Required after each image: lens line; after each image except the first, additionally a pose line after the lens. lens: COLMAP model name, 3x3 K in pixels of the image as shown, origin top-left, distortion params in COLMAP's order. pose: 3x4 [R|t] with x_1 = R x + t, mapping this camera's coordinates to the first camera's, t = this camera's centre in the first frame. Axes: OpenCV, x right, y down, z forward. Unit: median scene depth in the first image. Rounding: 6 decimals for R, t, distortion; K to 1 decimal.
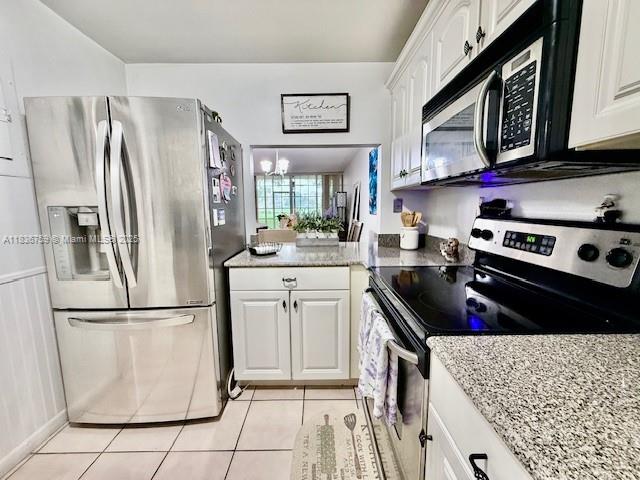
lens RADIAL K [[252.8, 0, 318.0], [0, 252.8, 239.1], [0, 0, 1]] dist [-0.000342, -0.000242]
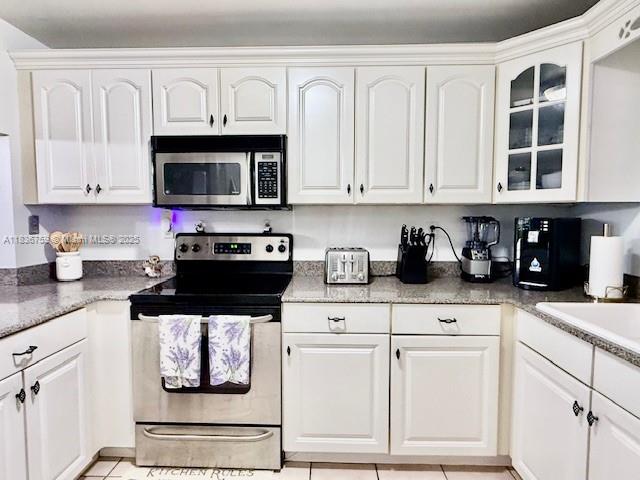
lens RADIAL K [[367.3, 0, 317.4], [0, 367.3, 238.6], [0, 0, 1]] dist [0.001270, -0.001075]
pose [[0.035332, -0.050127, 0.998118, -1.469099], [0.126794, 0.990895, 0.045276, -0.087040], [-0.991300, 0.124956, 0.041366, 0.372145]]
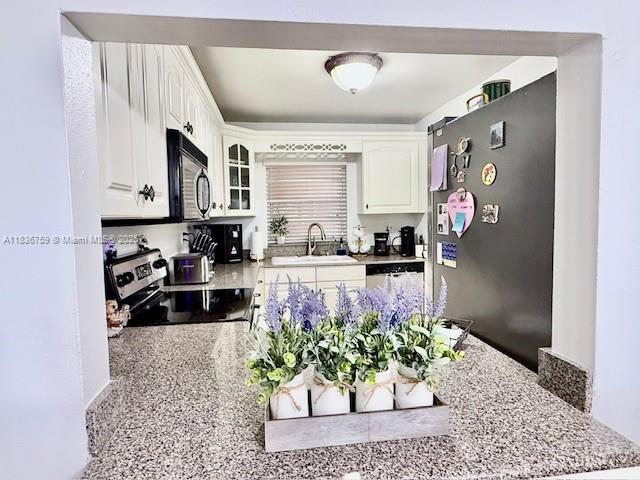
lens RADIAL K [[380.3, 0, 320.0], [0, 380.3, 240.0], [0, 0, 1]] dist [-0.000650, -0.000129]
pose [[-0.992302, 0.040695, -0.116962, 0.159337], [0.017271, 0.980711, 0.194700, -0.527258], [0.122629, 0.191182, -0.973864, 3.083528]]
